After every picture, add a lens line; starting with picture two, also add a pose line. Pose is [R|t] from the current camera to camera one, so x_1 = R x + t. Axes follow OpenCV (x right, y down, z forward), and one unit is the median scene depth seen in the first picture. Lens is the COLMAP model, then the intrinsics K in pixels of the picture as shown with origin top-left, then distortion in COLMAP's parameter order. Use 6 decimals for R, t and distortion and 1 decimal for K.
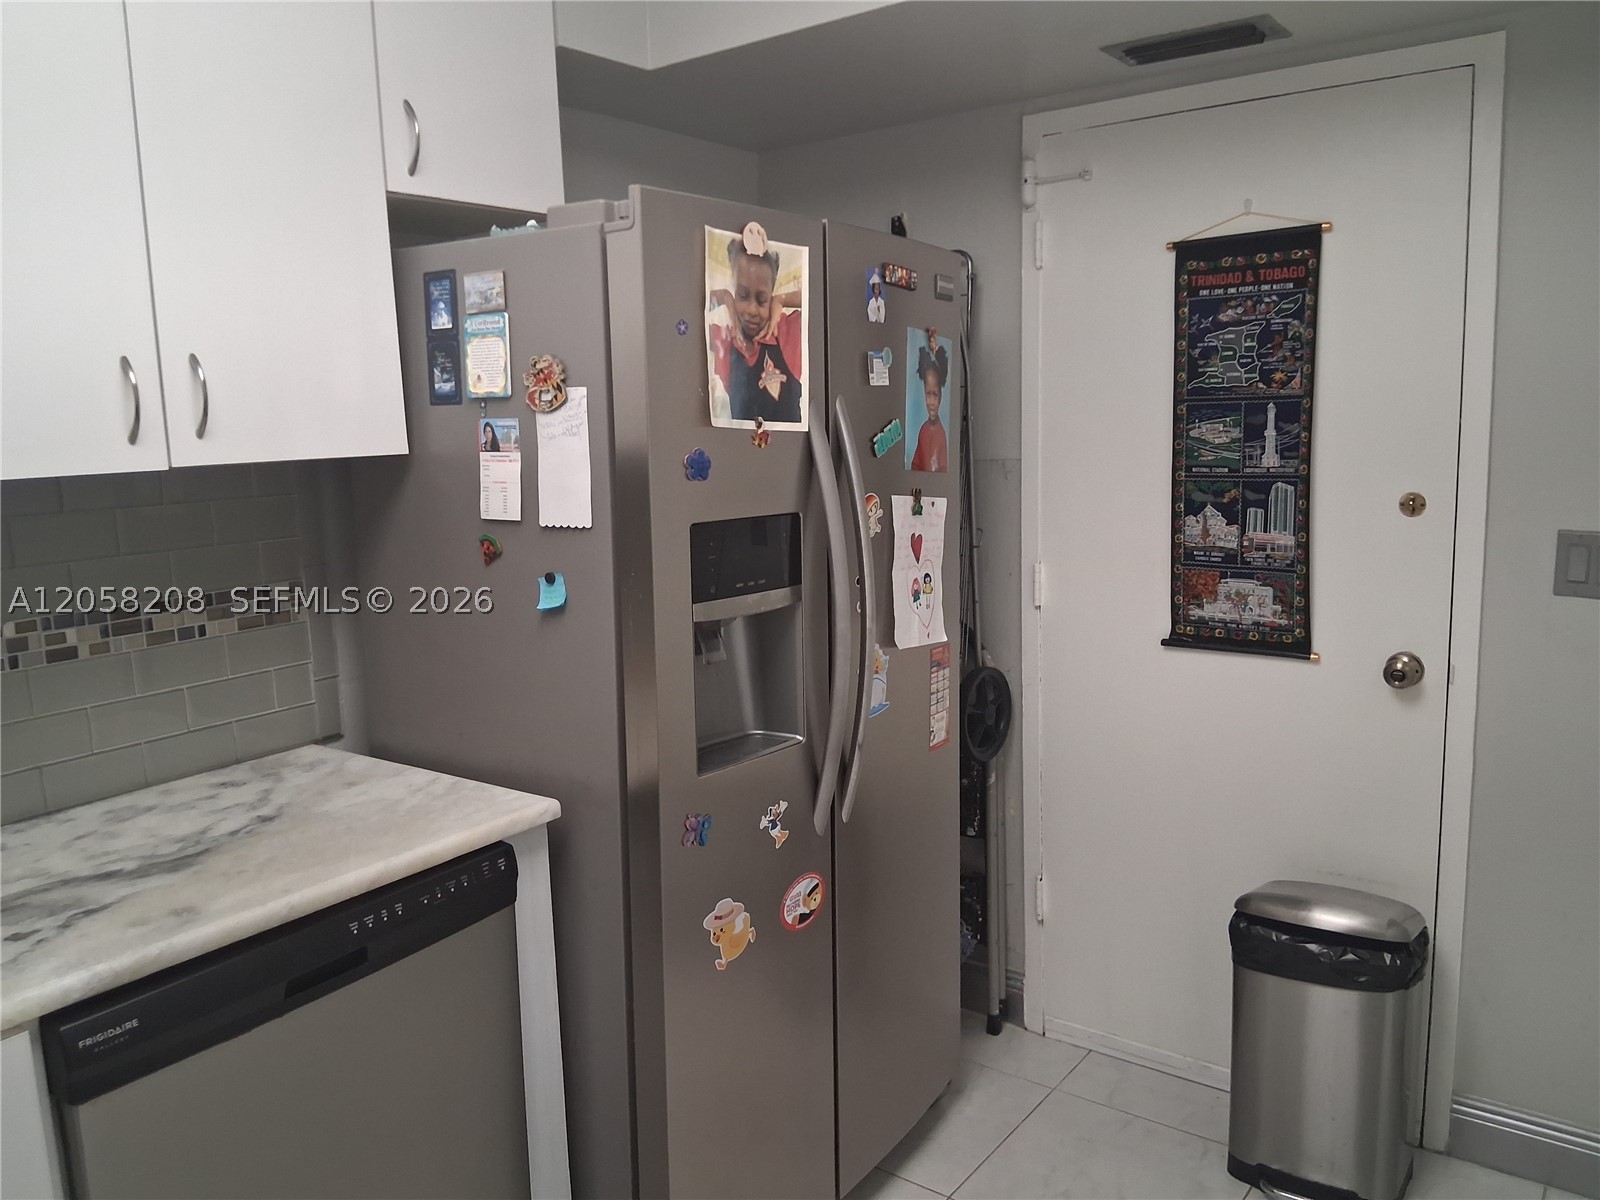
lens RADIAL K [[1208.0, 0, 792.3], [0, 1208.0, 588.7], [0, 0, 1]] dist [0.120028, -0.194055]
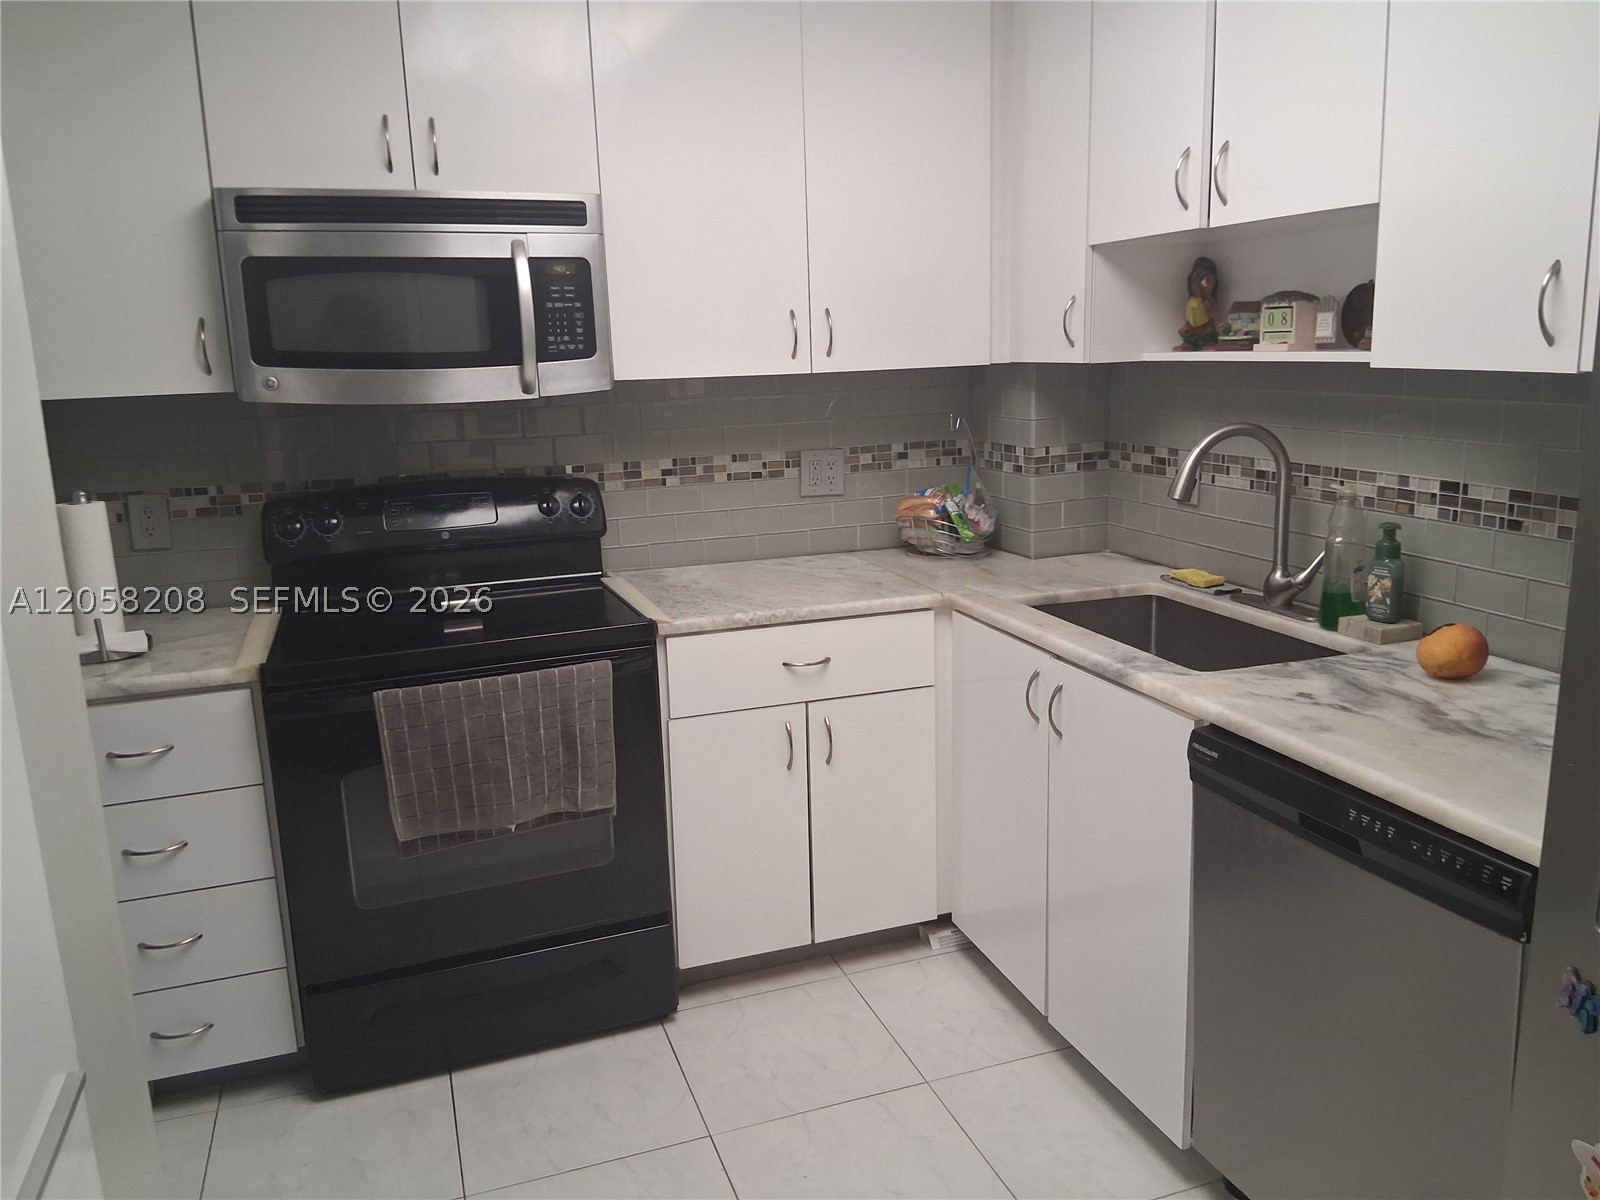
lens RADIAL K [[1208.0, 0, 792.3], [0, 1208.0, 588.7], [0, 0, 1]] dist [0.120028, -0.194055]
pose [[-0.562382, 0.215894, -0.798195, 0.617932], [-0.073304, 0.948495, 0.308194, -0.173157], [0.823622, 0.231834, -0.517591, 0.939930]]
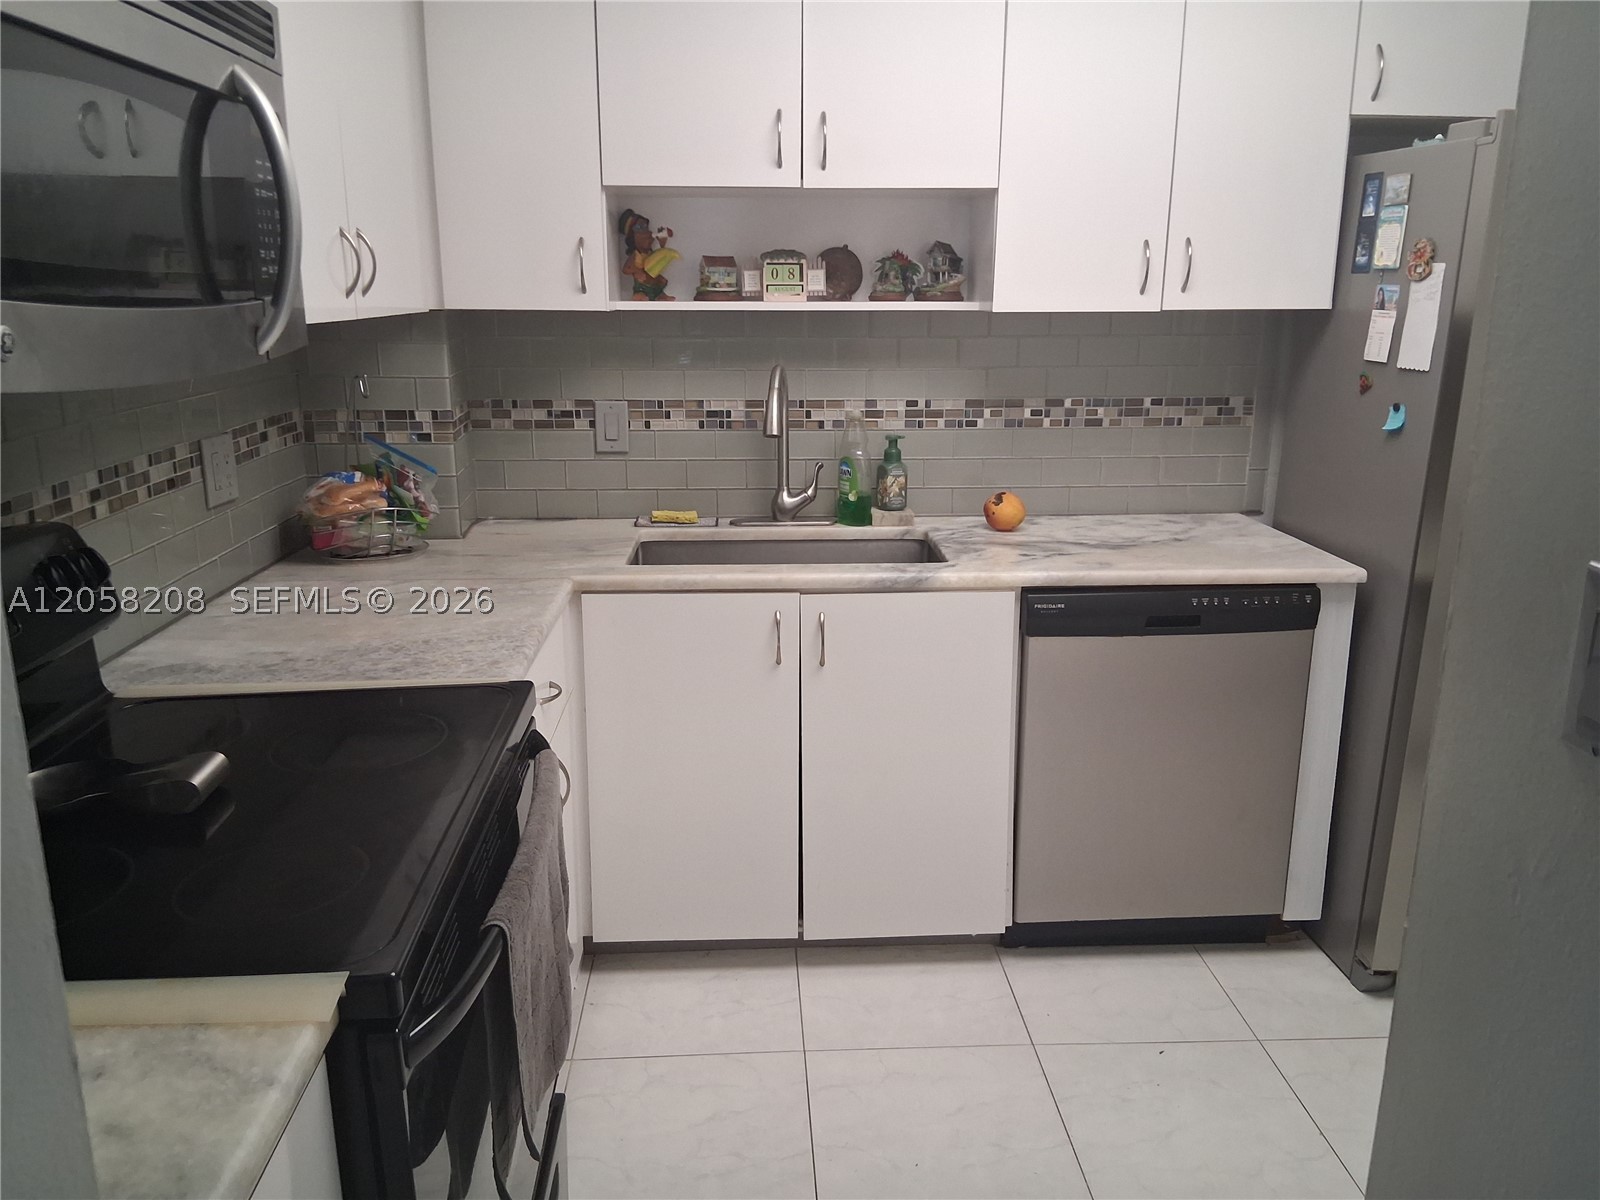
lens RADIAL K [[1214.8, 0, 805.7], [0, 1214.8, 585.5], [0, 0, 1]] dist [0.115608, -0.183295]
pose [[0.644144, 0.218542, -0.733020, 0.426798], [-0.136721, 0.975779, 0.170774, 0.039885], [0.752586, -0.009784, 0.658421, -0.395613]]
